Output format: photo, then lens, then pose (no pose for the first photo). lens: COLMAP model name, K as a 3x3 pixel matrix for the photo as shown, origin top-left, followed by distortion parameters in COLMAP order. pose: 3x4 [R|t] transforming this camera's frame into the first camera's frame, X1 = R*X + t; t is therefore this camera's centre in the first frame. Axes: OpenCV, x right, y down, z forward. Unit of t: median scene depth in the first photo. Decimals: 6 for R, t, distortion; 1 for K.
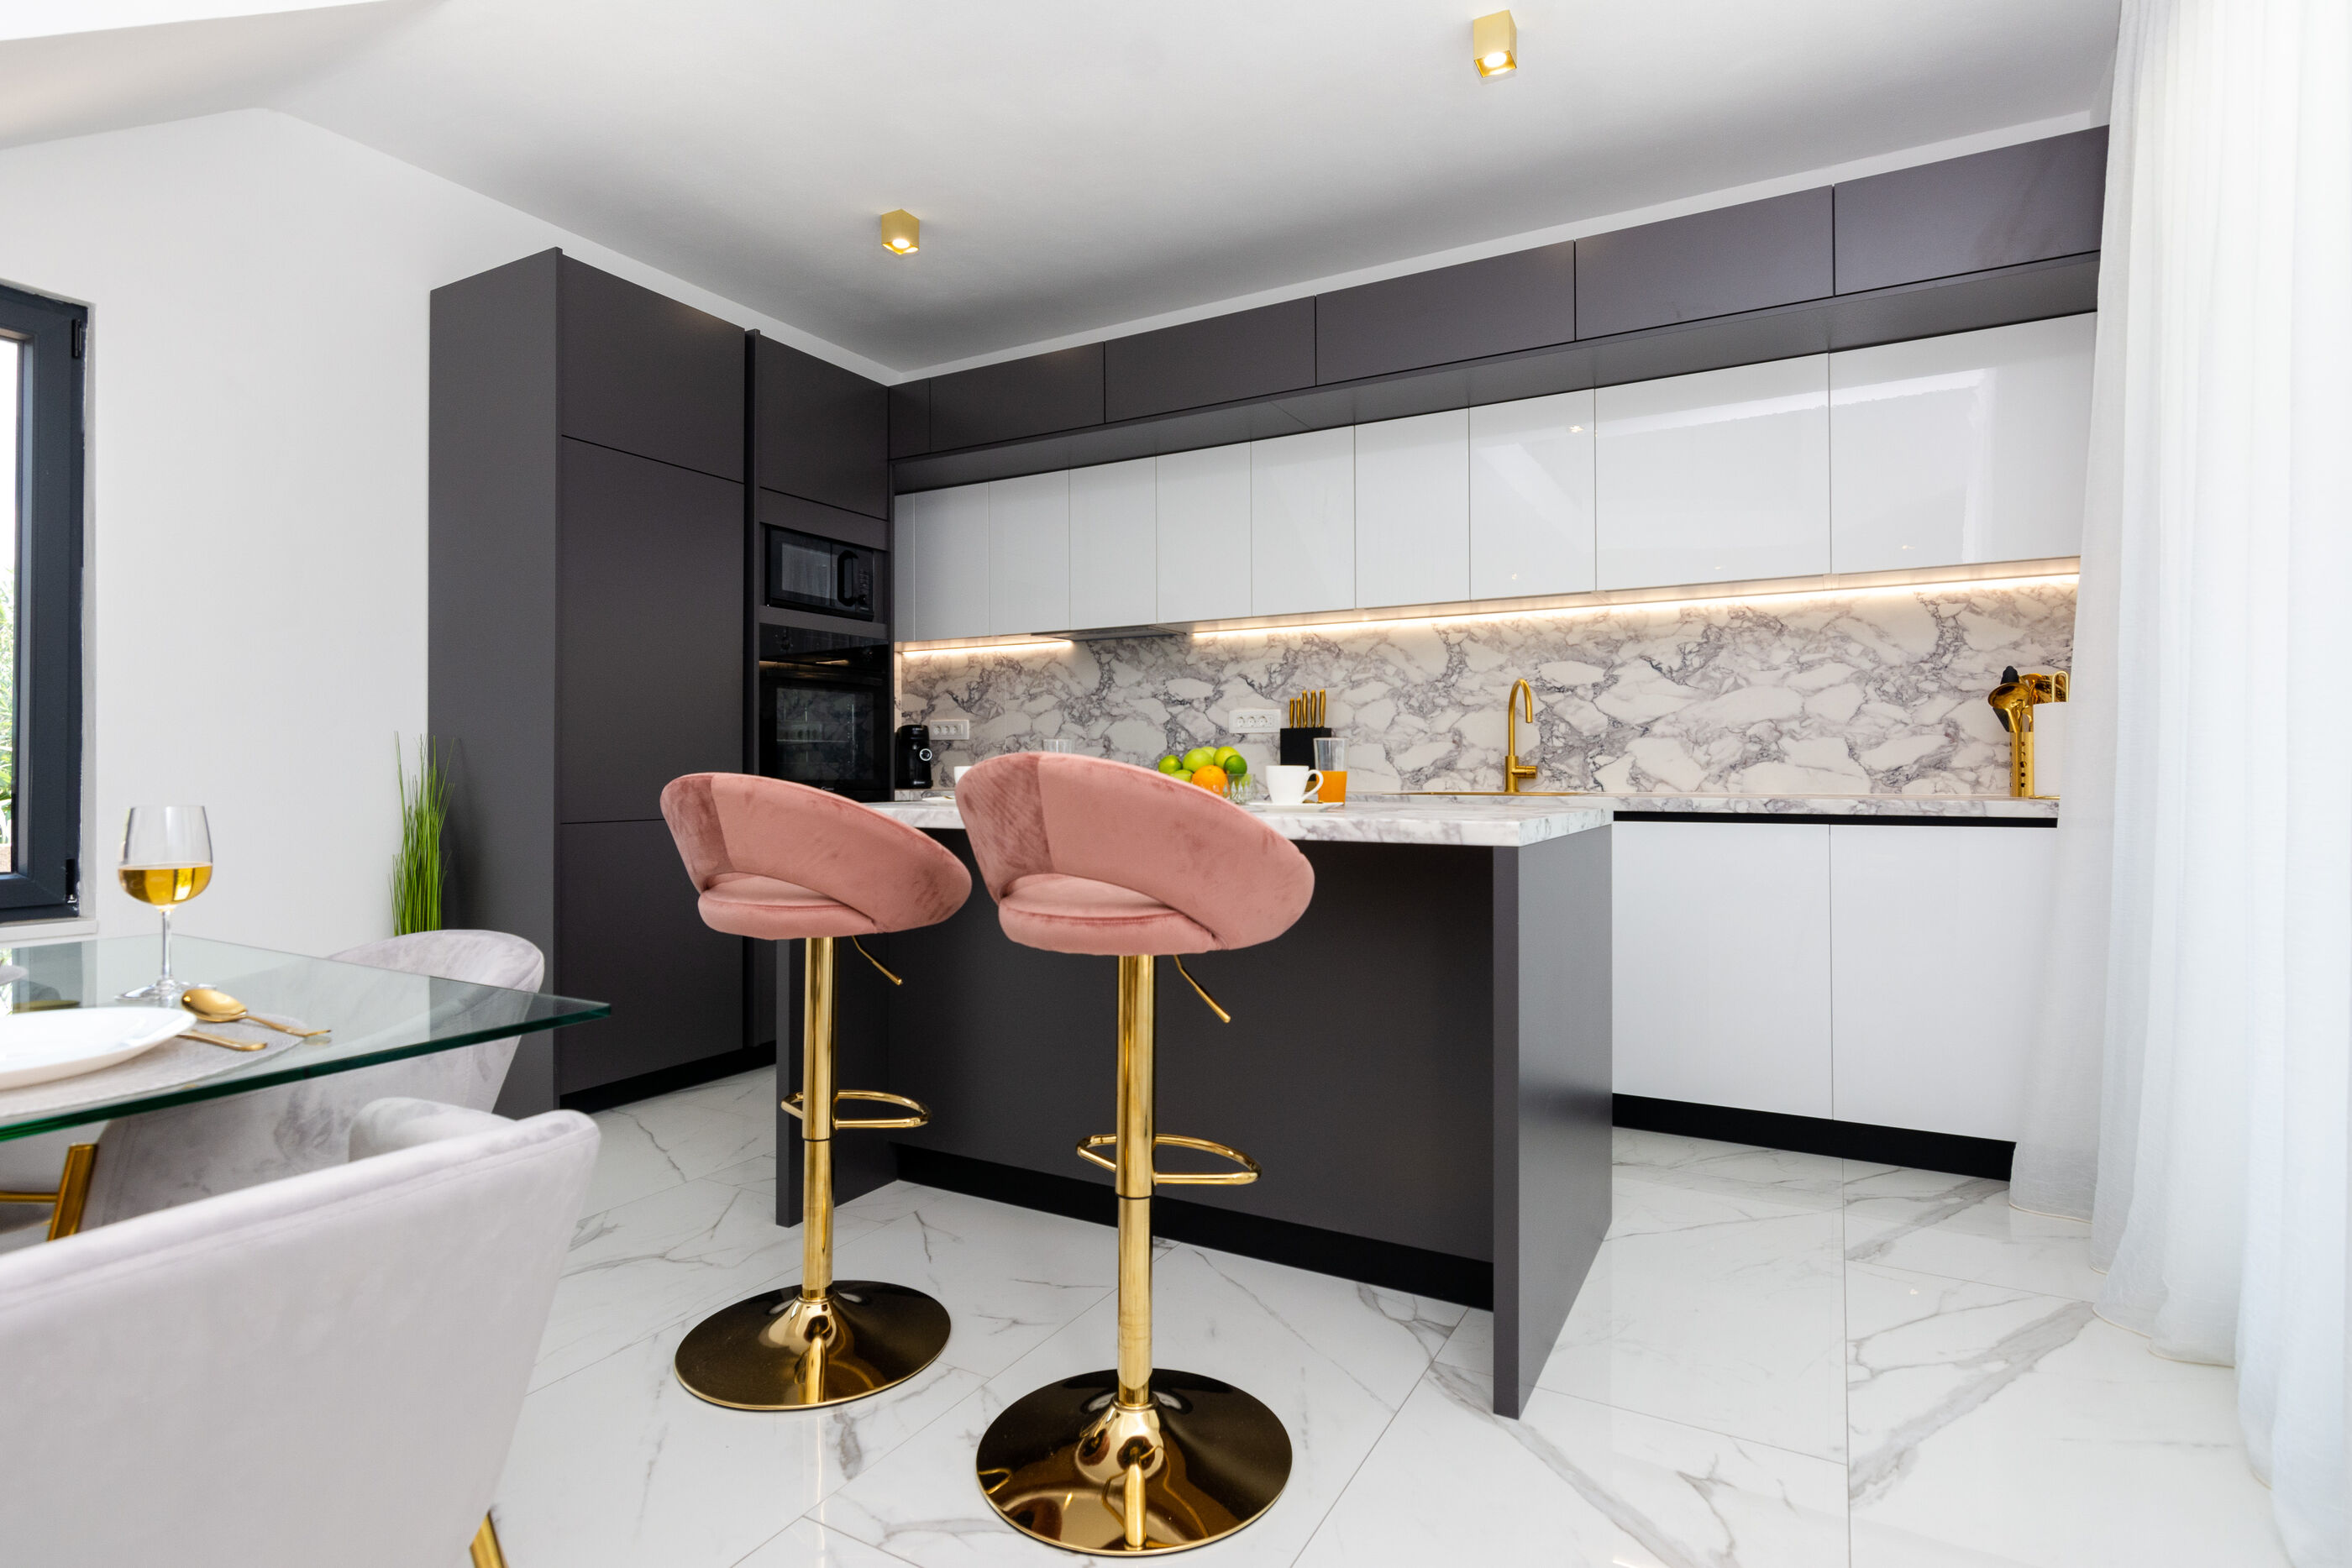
lens RADIAL K [[1149.6, 0, 1183.0], [0, 1149.6, 781.4], [0, 0, 1]] dist [-0.008122, 0.002398]
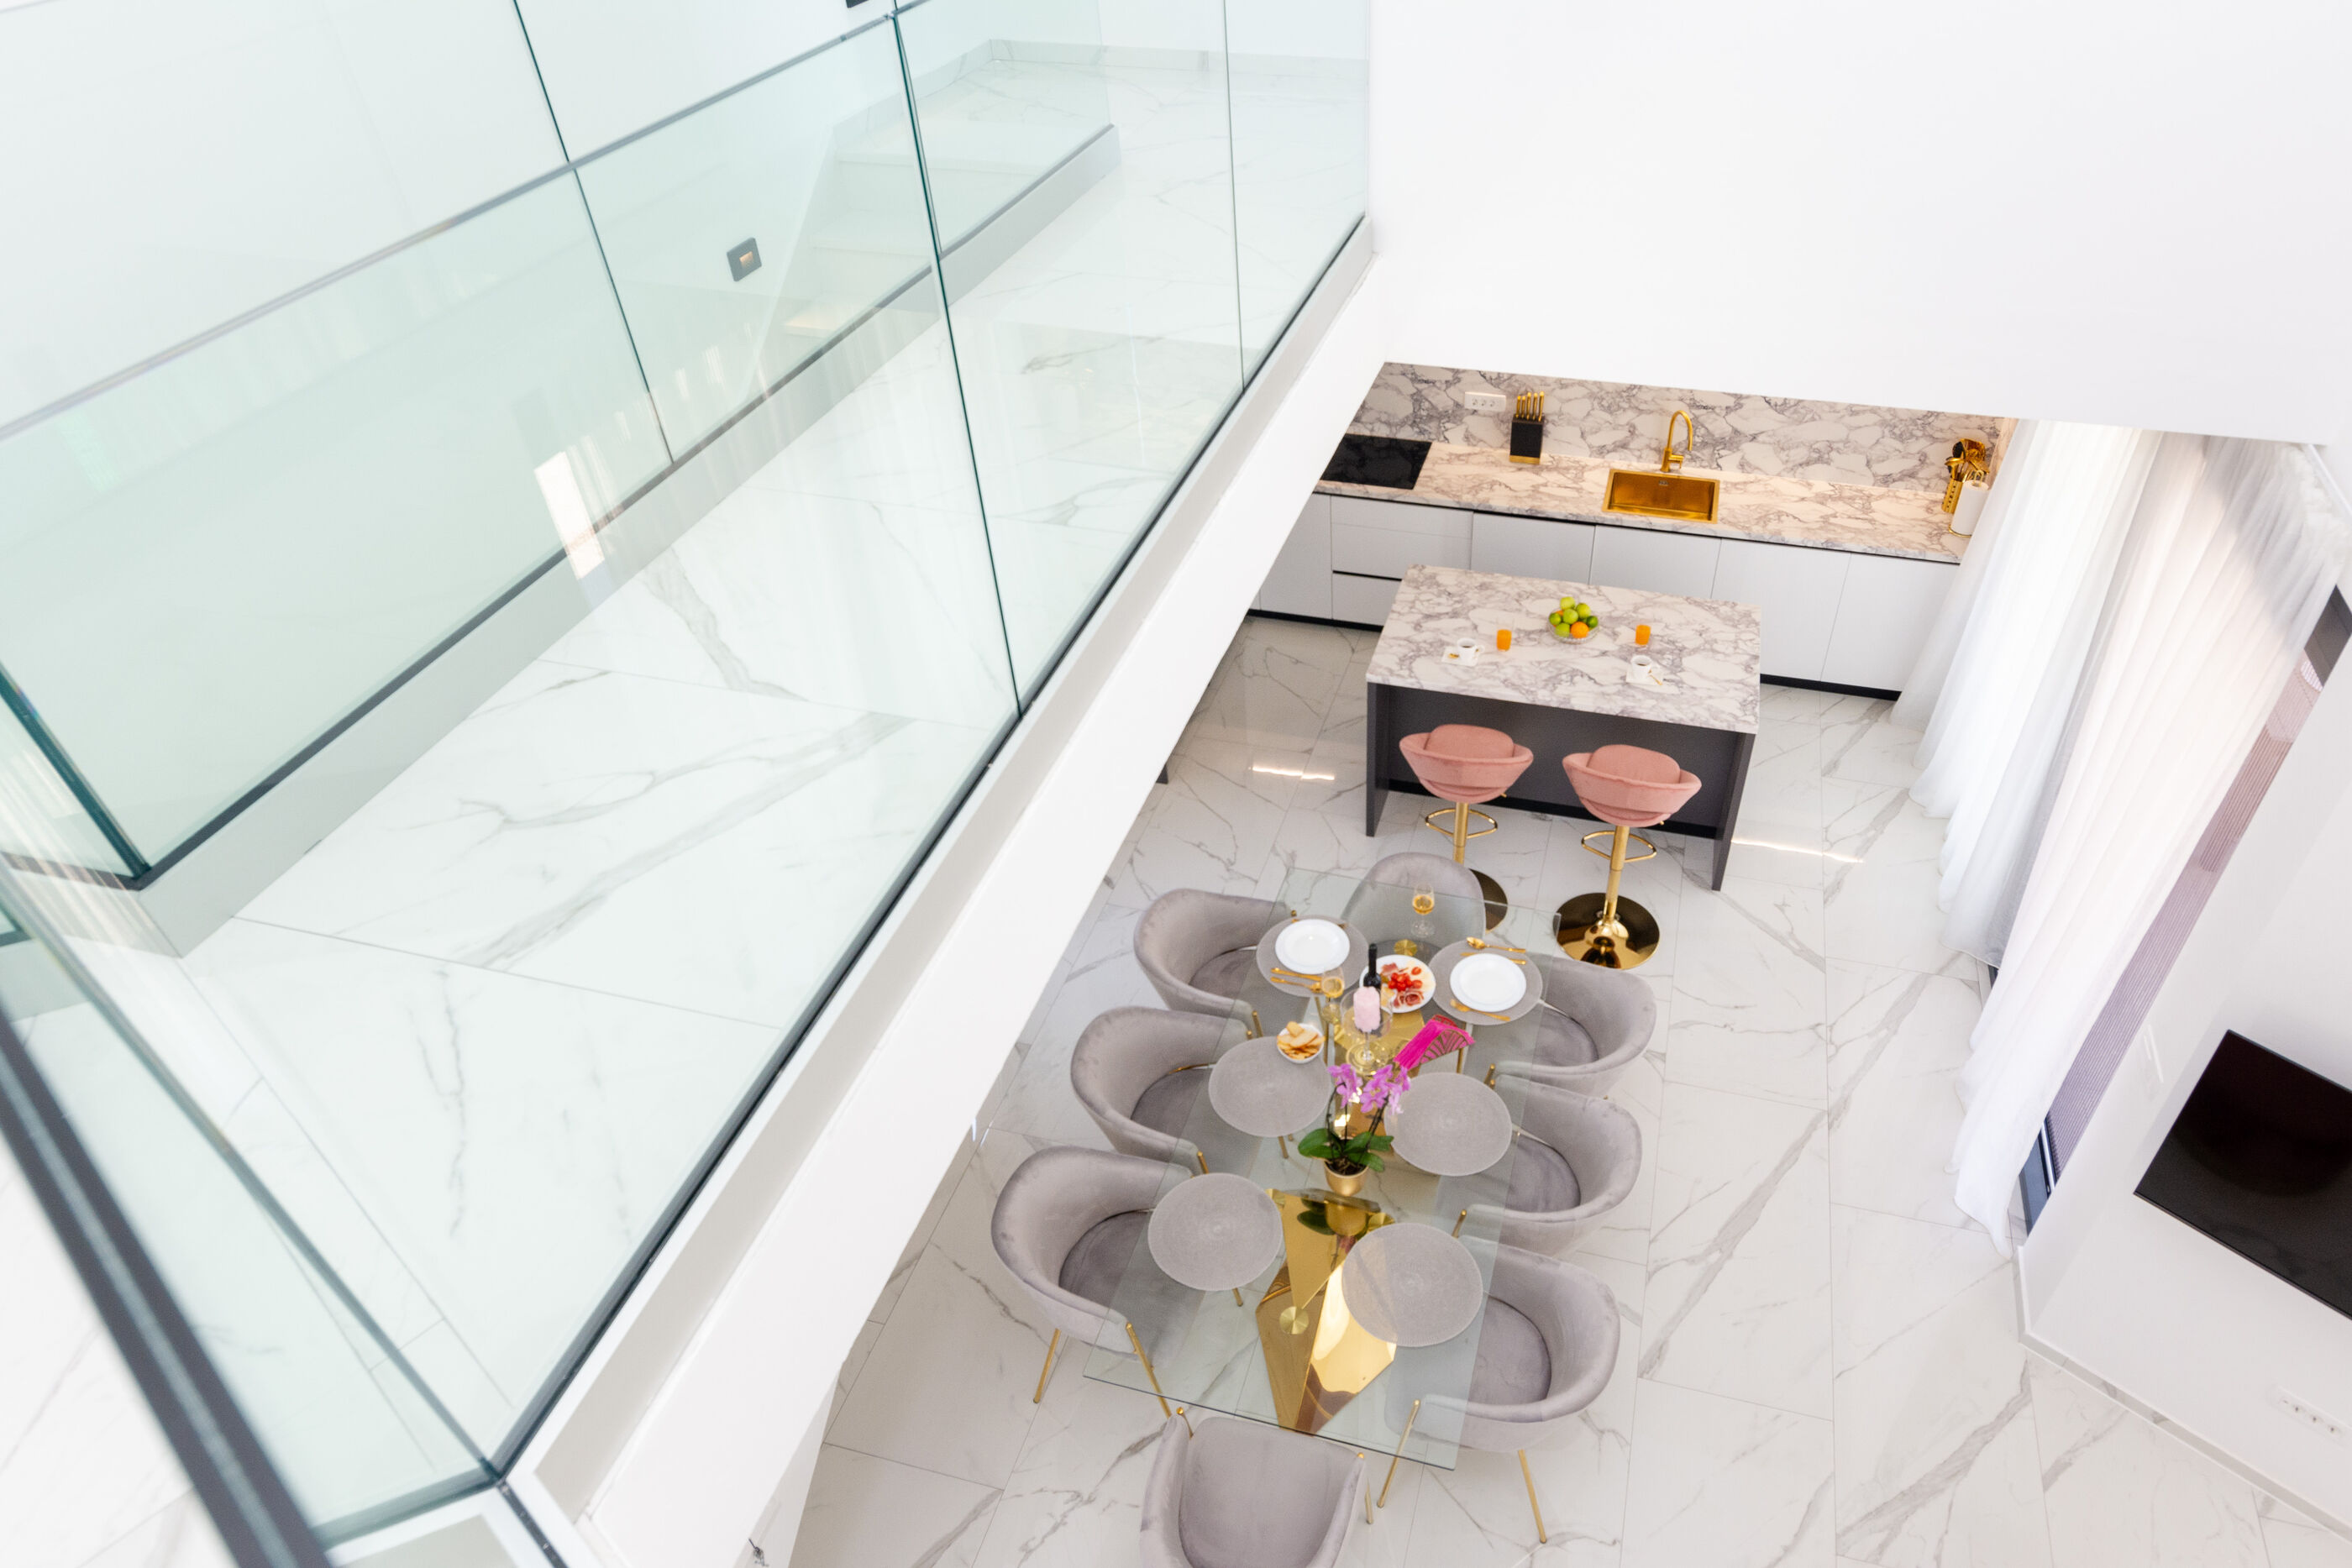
lens RADIAL K [[1401.6, 0, 1338.9], [0, 1401.6, 763.5], [0, 0, 1]] dist [-0.015410, 0.006316]
pose [[0.965760, -0.161991, 0.202650, -0.616116], [0.002638, 0.787201, 0.616691, -0.889179], [-0.259425, -0.595041, 0.760674, -0.586049]]
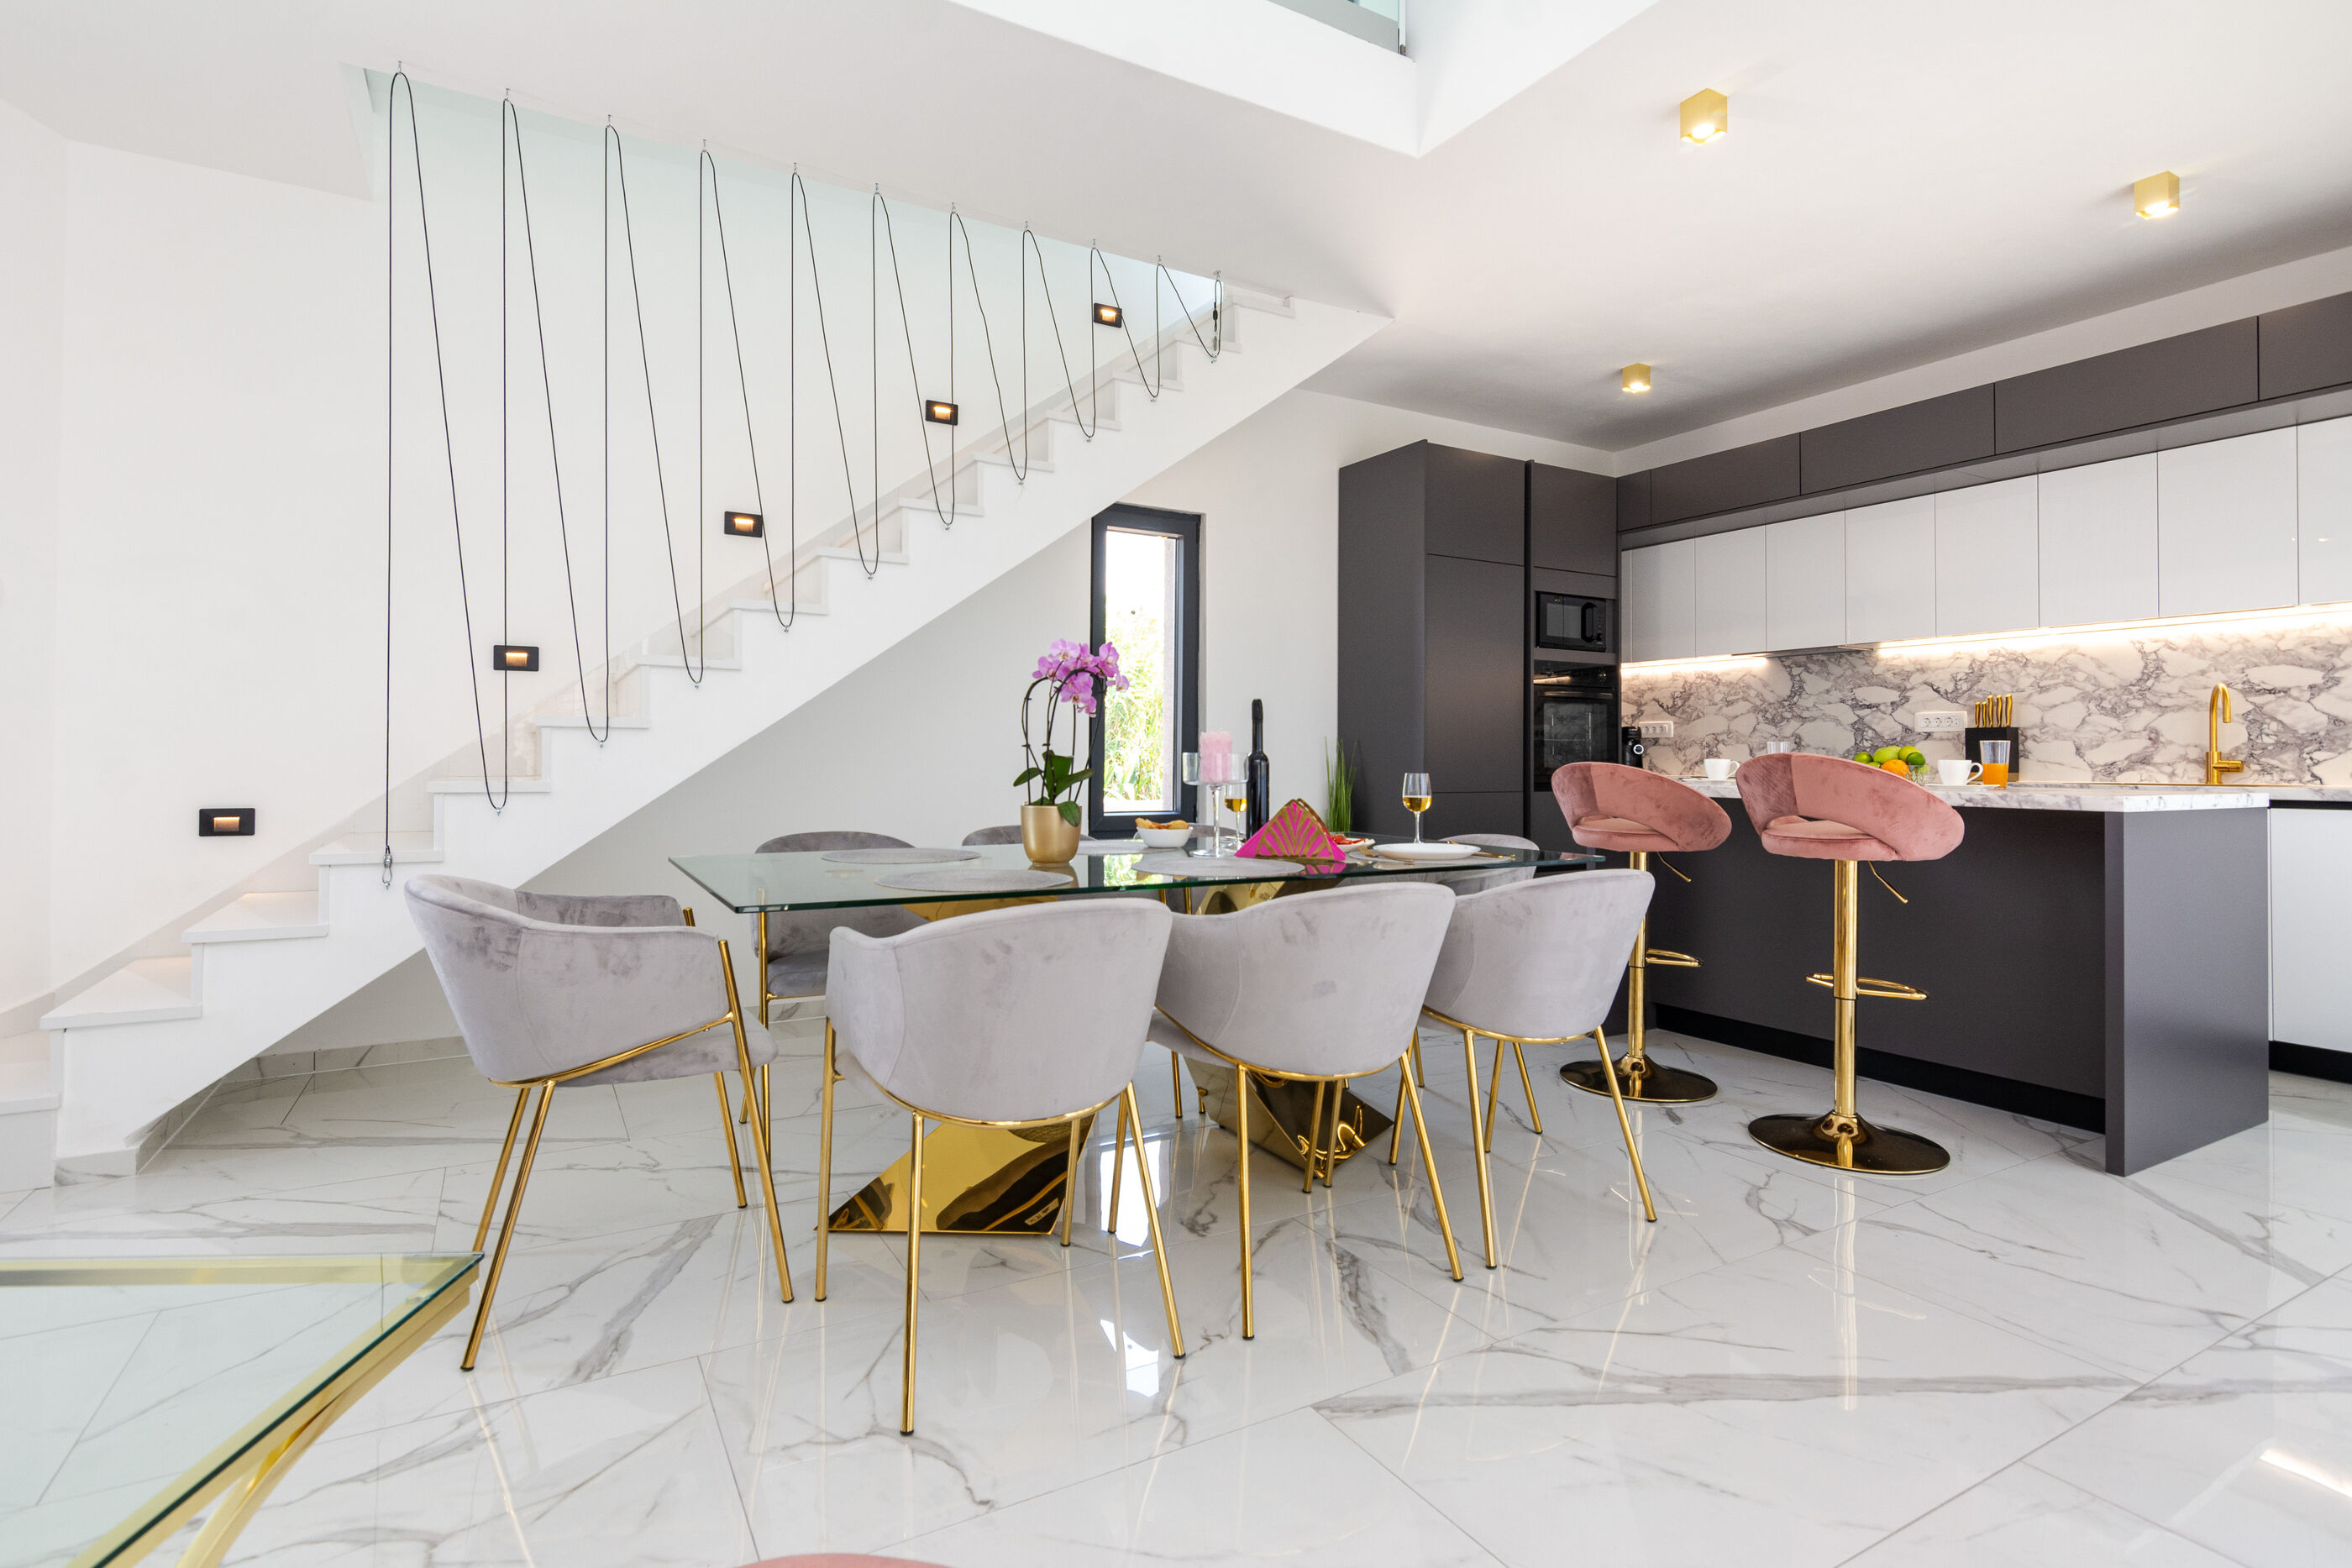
lens RADIAL K [[1149.6, 0, 1170.9], [0, 1149.6, 742.3], [0, 0, 1]] dist [-0.008122, 0.002398]
pose [[0.856145, -0.001904, -0.516732, -0.007873], [-0.011167, 0.999692, -0.022185, 0.004987], [0.516615, 0.024764, 0.855860, -0.502299]]
